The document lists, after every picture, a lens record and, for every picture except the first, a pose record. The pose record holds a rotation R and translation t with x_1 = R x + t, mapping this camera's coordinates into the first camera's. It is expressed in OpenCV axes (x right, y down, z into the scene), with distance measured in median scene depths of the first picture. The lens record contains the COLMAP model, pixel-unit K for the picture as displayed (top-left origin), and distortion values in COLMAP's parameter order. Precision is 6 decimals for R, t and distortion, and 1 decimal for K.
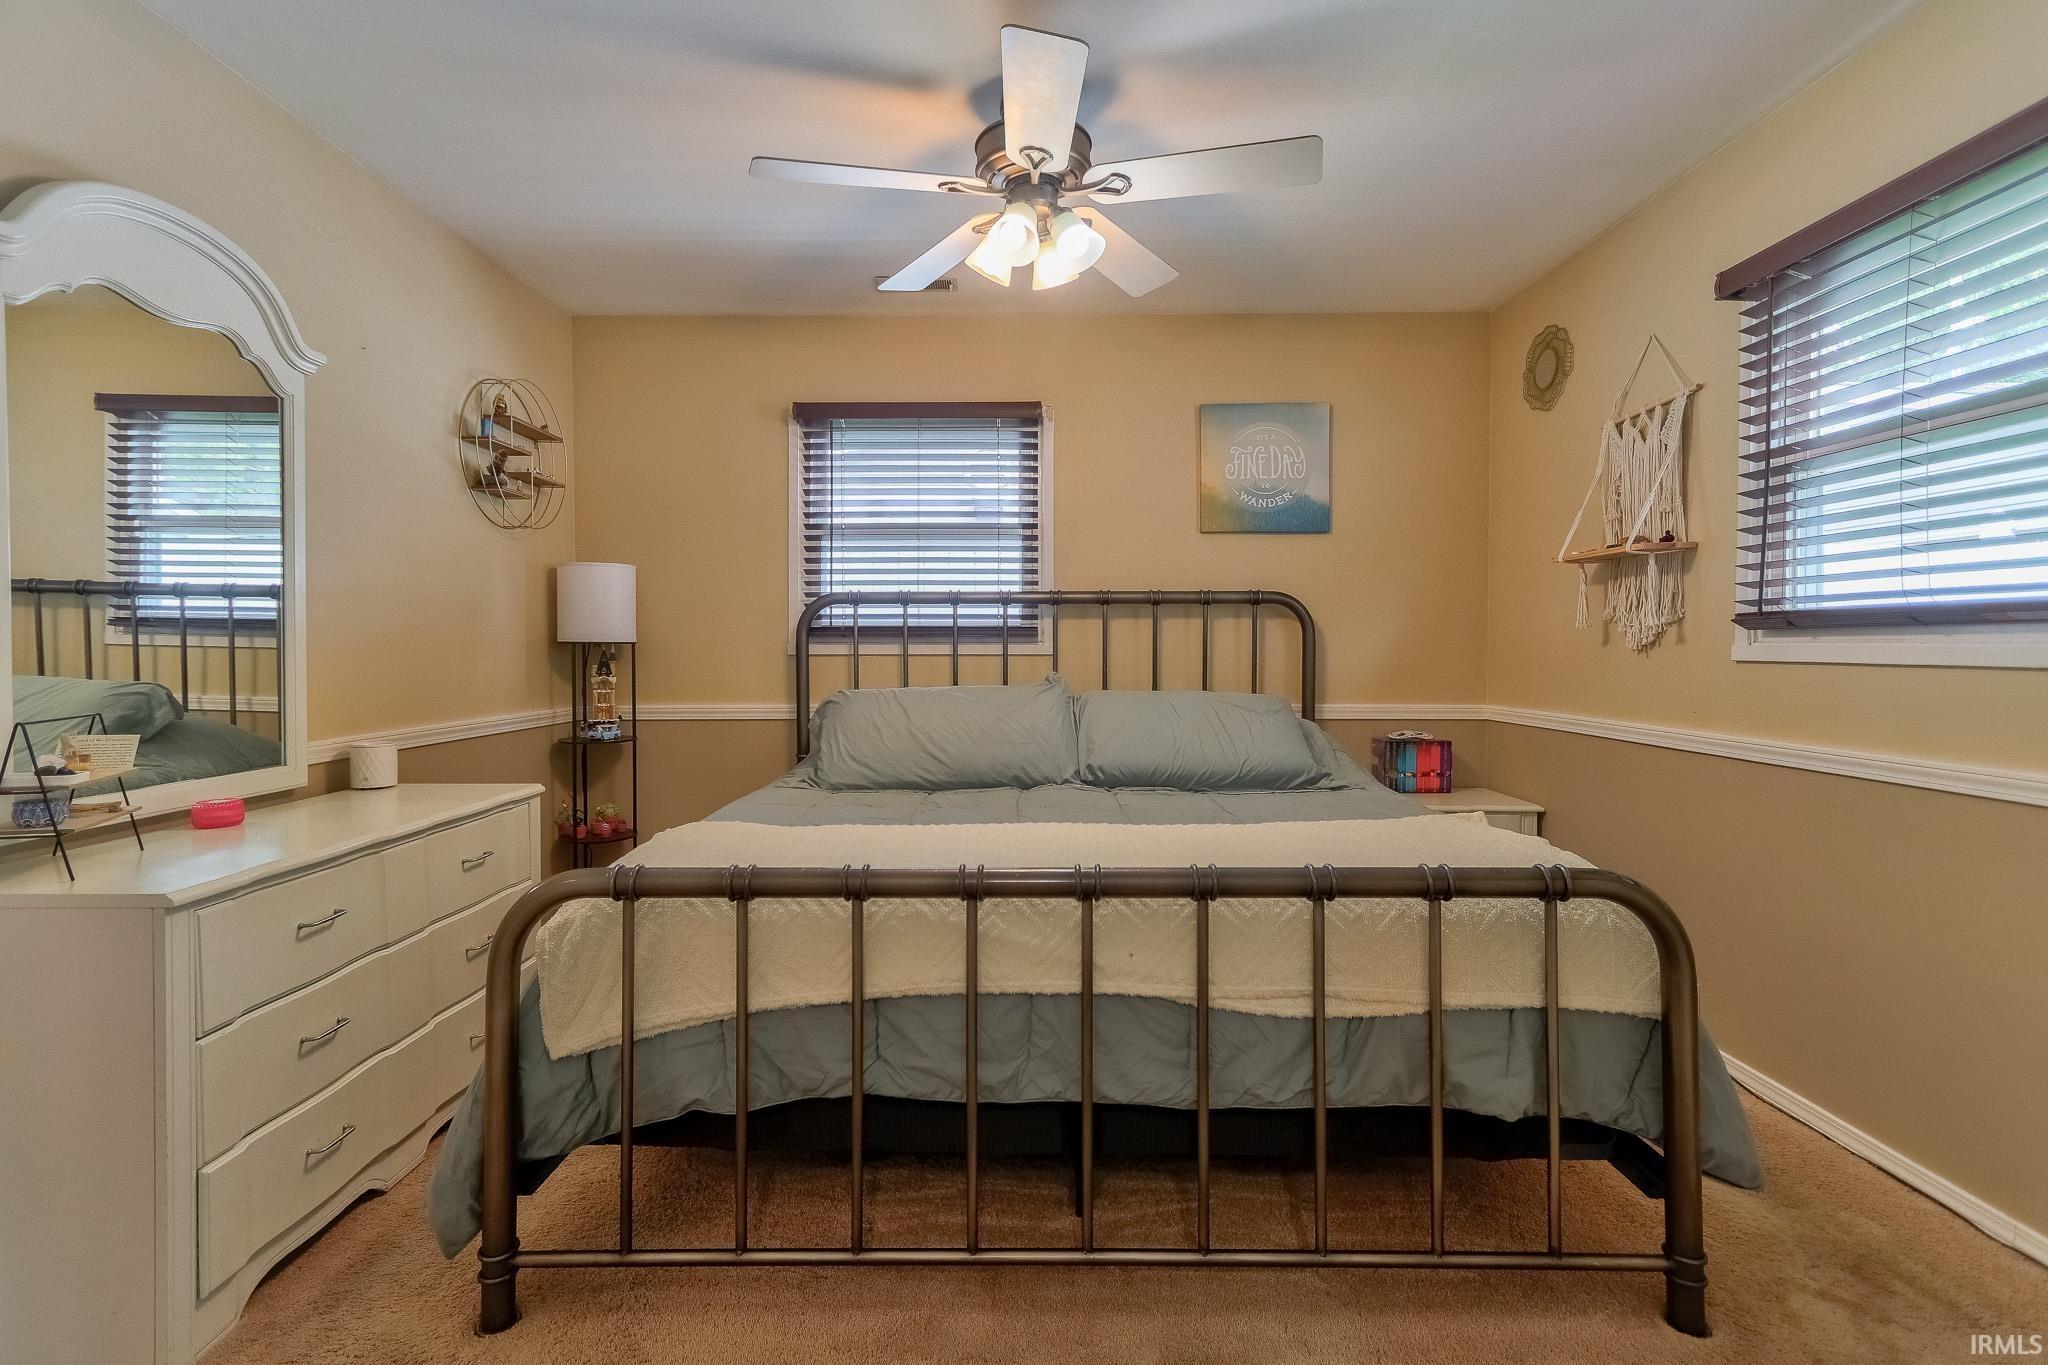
lens RADIAL K [[963.5, 0, 976.6], [0, 963.5, 642.7], [0, 0, 1]] dist [0.004678, -0.000452]
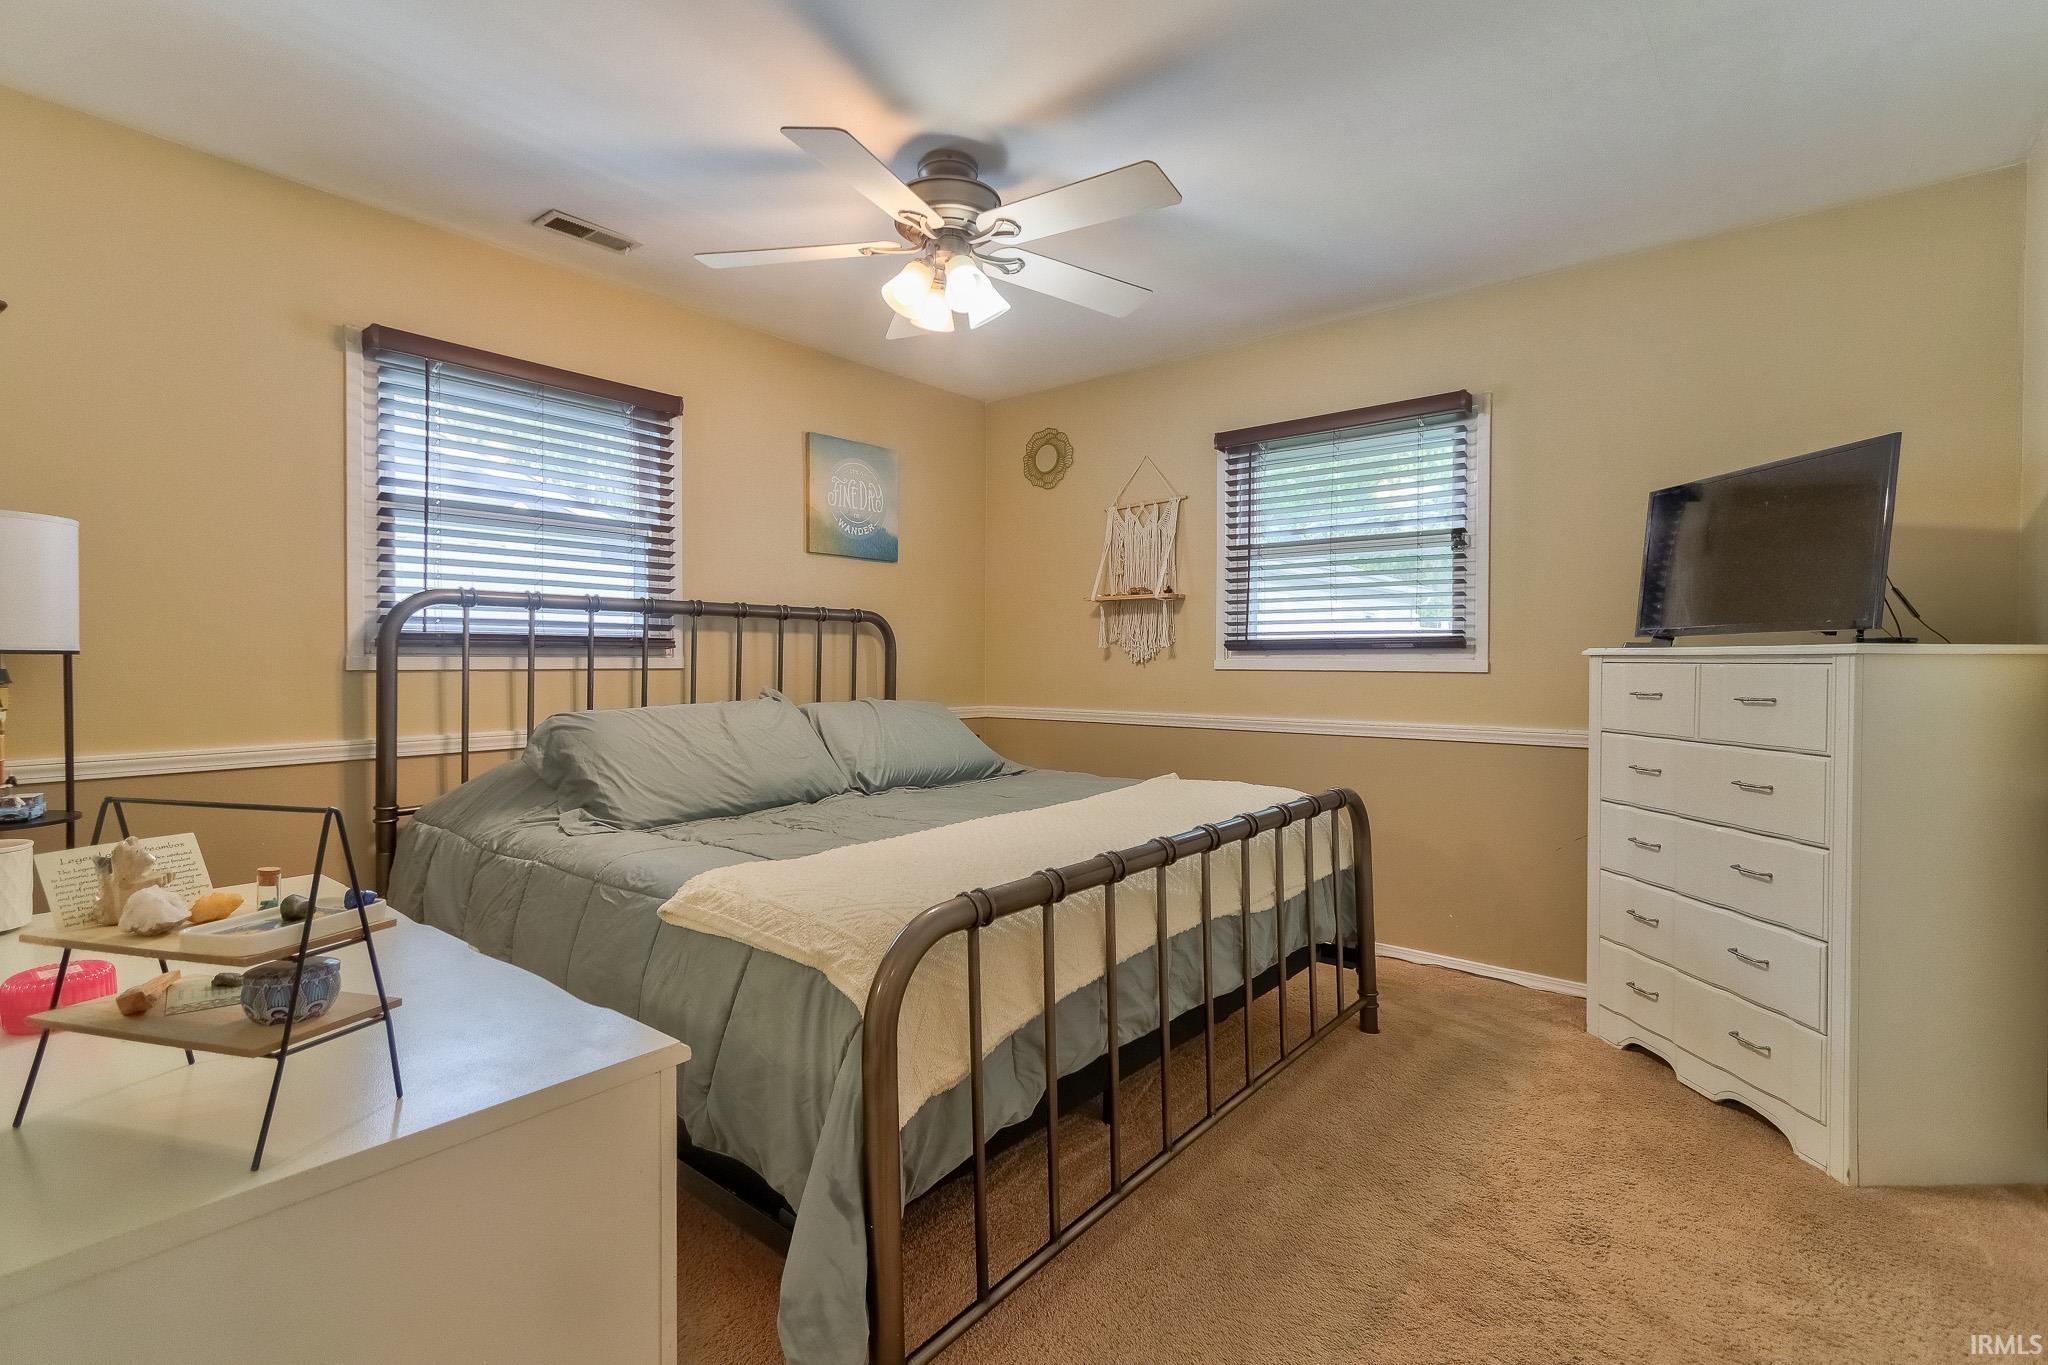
lens RADIAL K [[963.5, 0, 1041.6], [0, 963.5, 642.0], [0, 0, 1]] dist [0.004678, -0.000452]
pose [[0.617399, 0.016450, 0.786478, -0.453339], [-0.005246, 0.999845, -0.016794, 0.000650], [-0.786632, 0.006242, 0.617390, 0.150871]]
